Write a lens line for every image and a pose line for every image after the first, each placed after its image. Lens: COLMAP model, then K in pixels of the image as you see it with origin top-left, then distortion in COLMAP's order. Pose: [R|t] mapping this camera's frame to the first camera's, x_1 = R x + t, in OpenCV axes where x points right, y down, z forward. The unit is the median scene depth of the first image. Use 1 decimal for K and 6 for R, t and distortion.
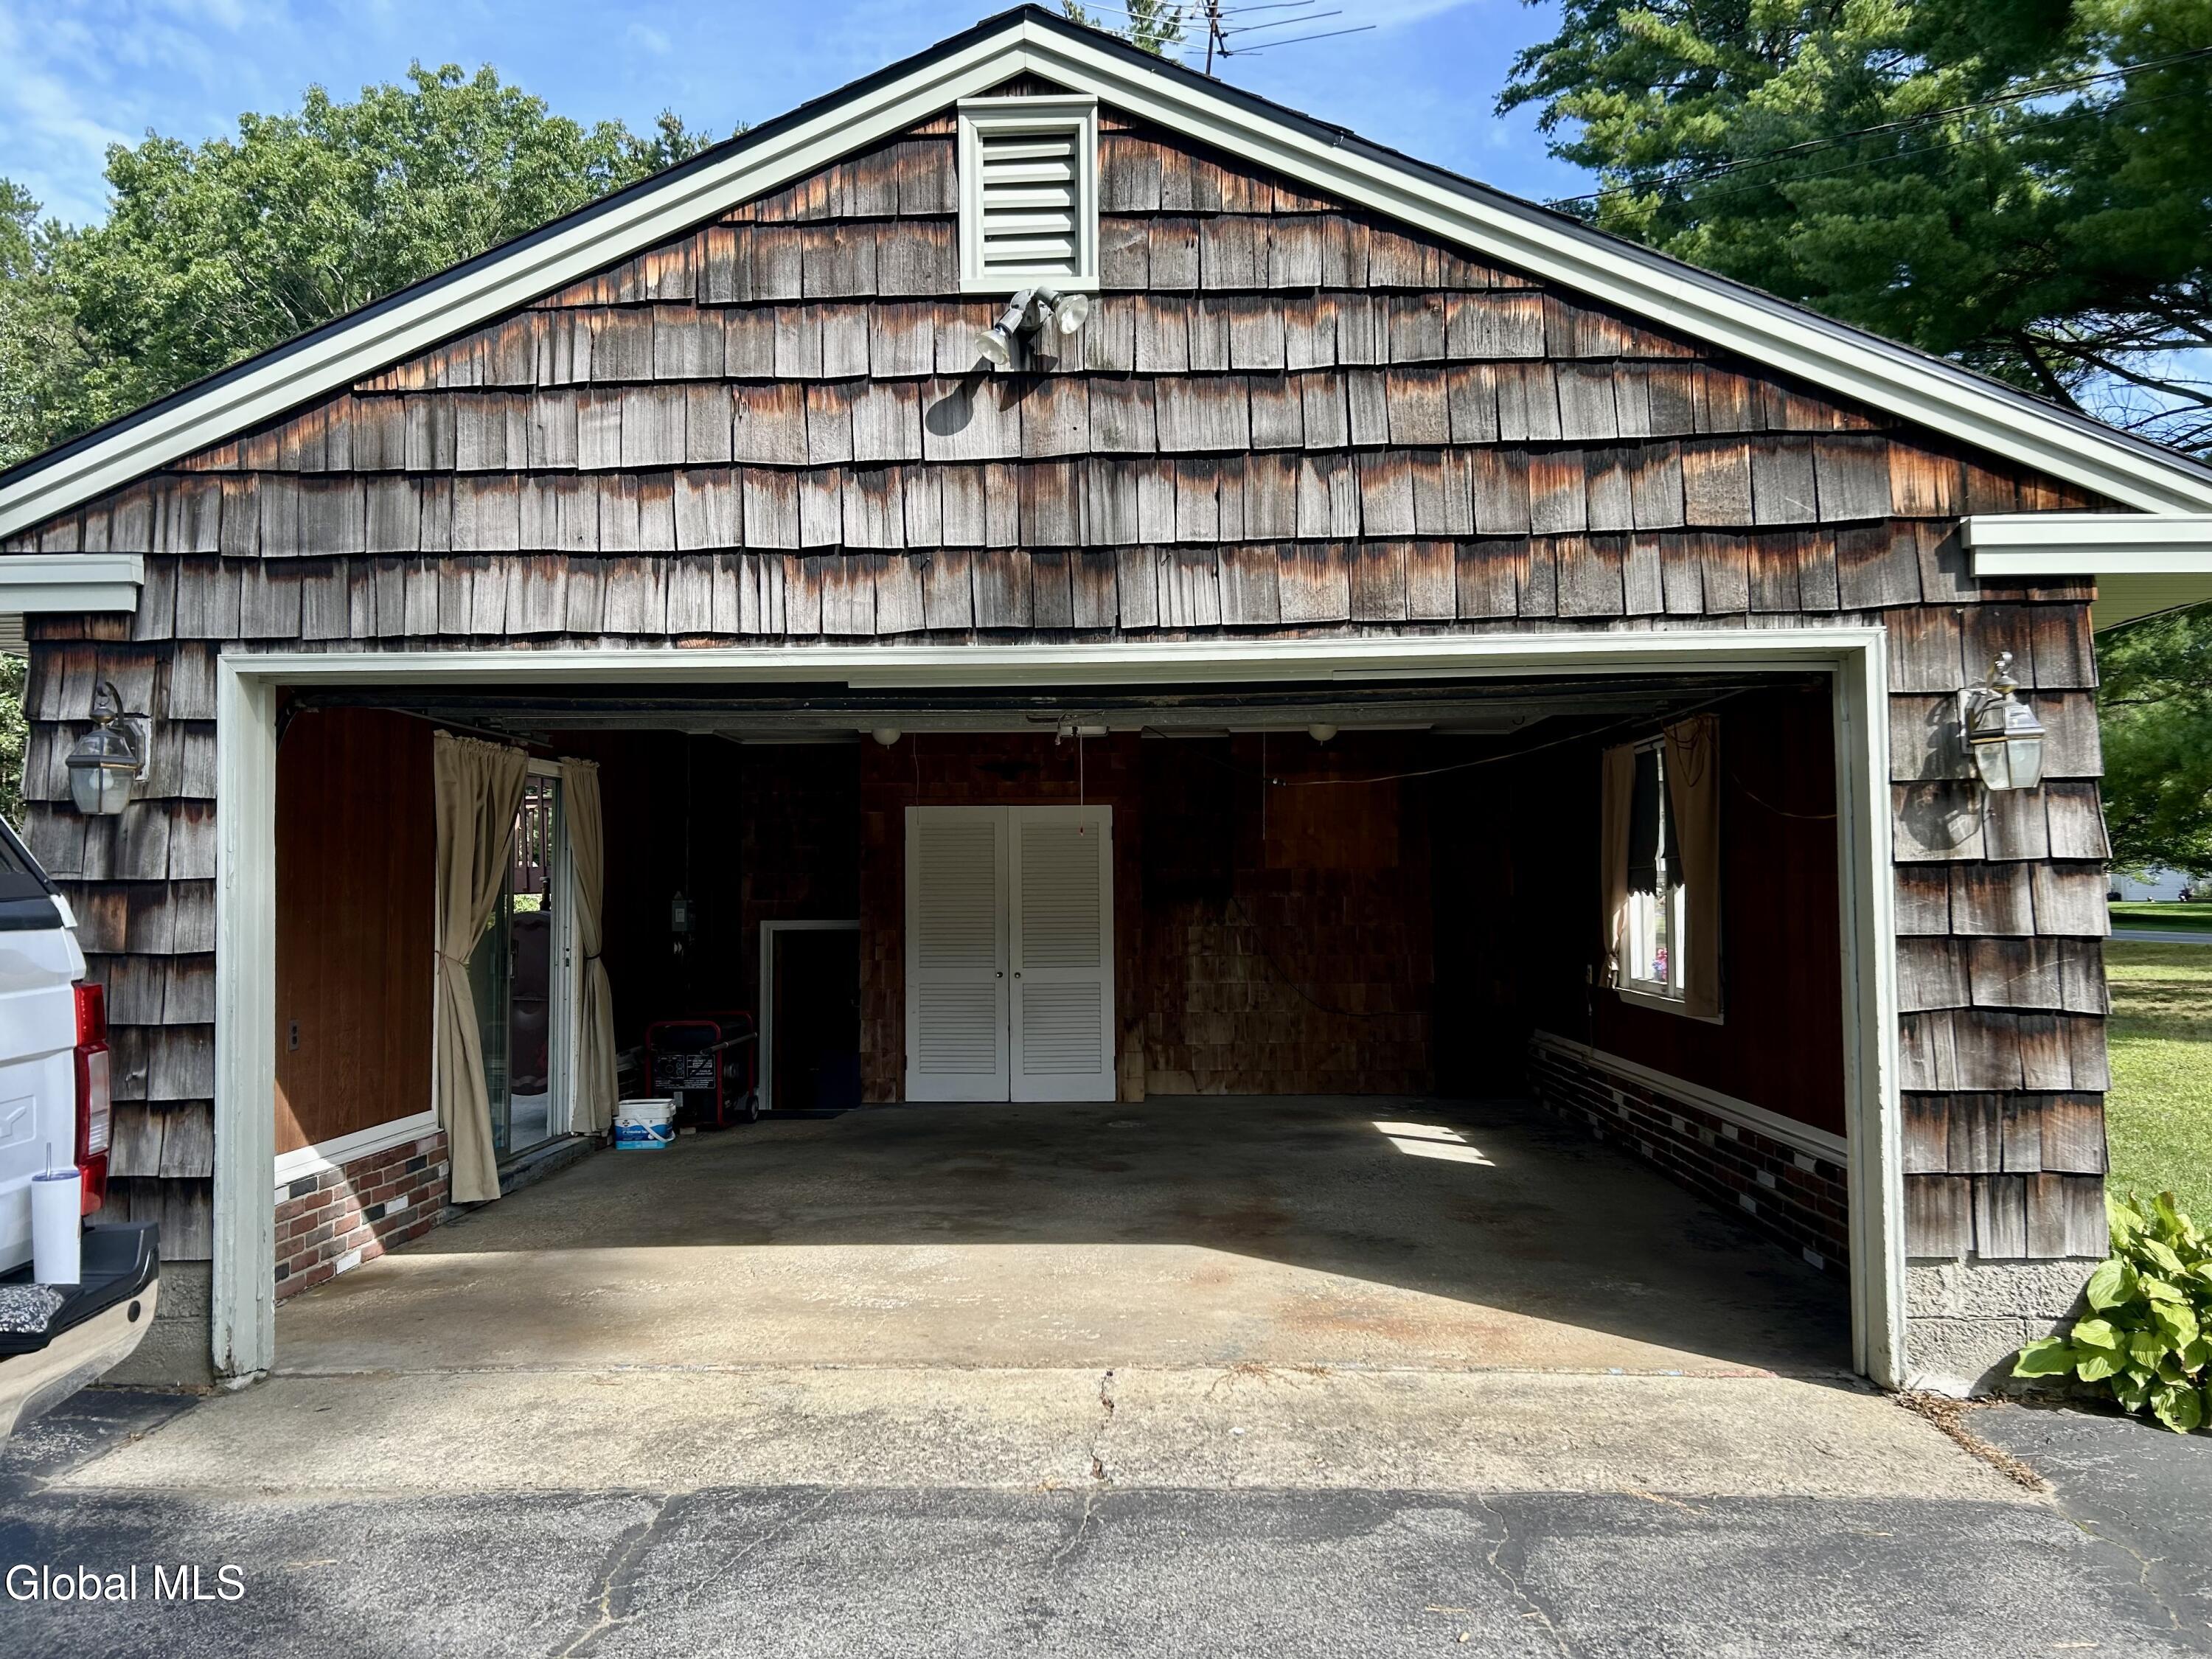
lens RADIAL K [[1679.1, 0, 1106.0], [0, 1679.1, 829.5], [0, 0, 1]] dist [0.002661, 0.001154]
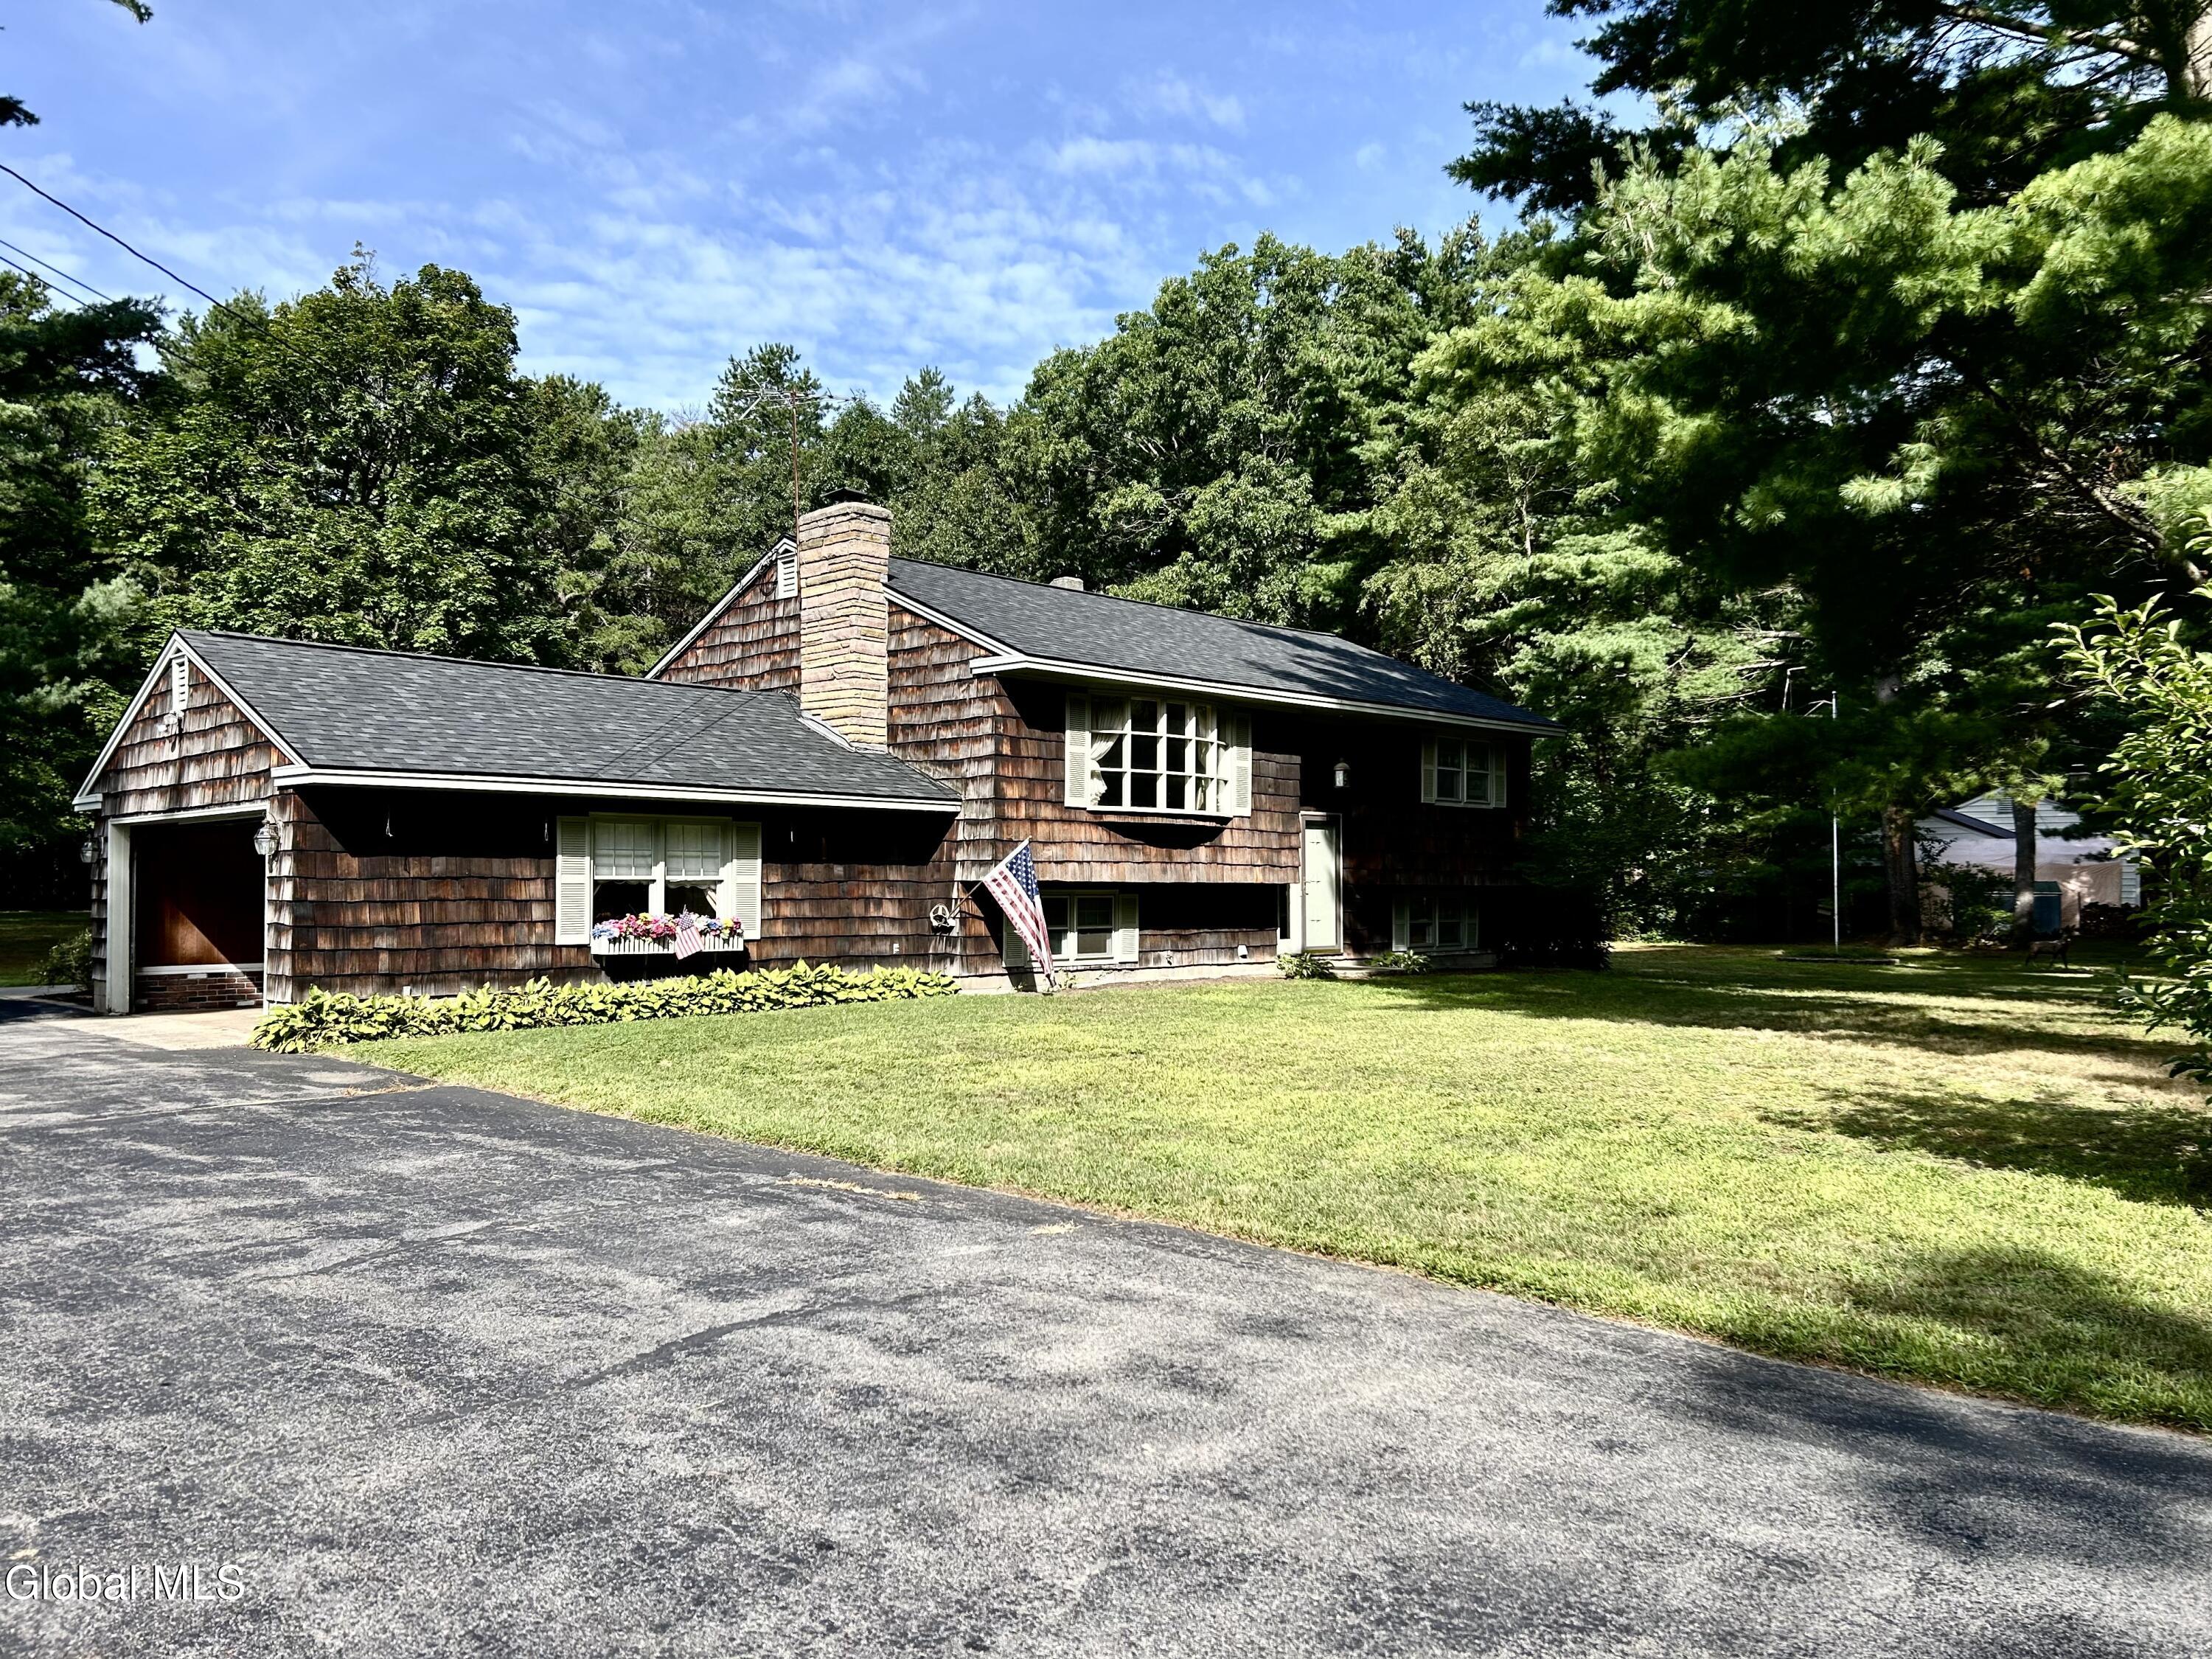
lens RADIAL K [[1679.1, 0, 1106.0], [0, 1679.1, 829.5], [0, 0, 1]] dist [0.002661, 0.001154]
pose [[0.751794, -0.014116, -0.659247, 3.687222], [0.016693, 0.999858, -0.002372, -0.035193], [0.659187, -0.009222, 0.751923, -0.351064]]
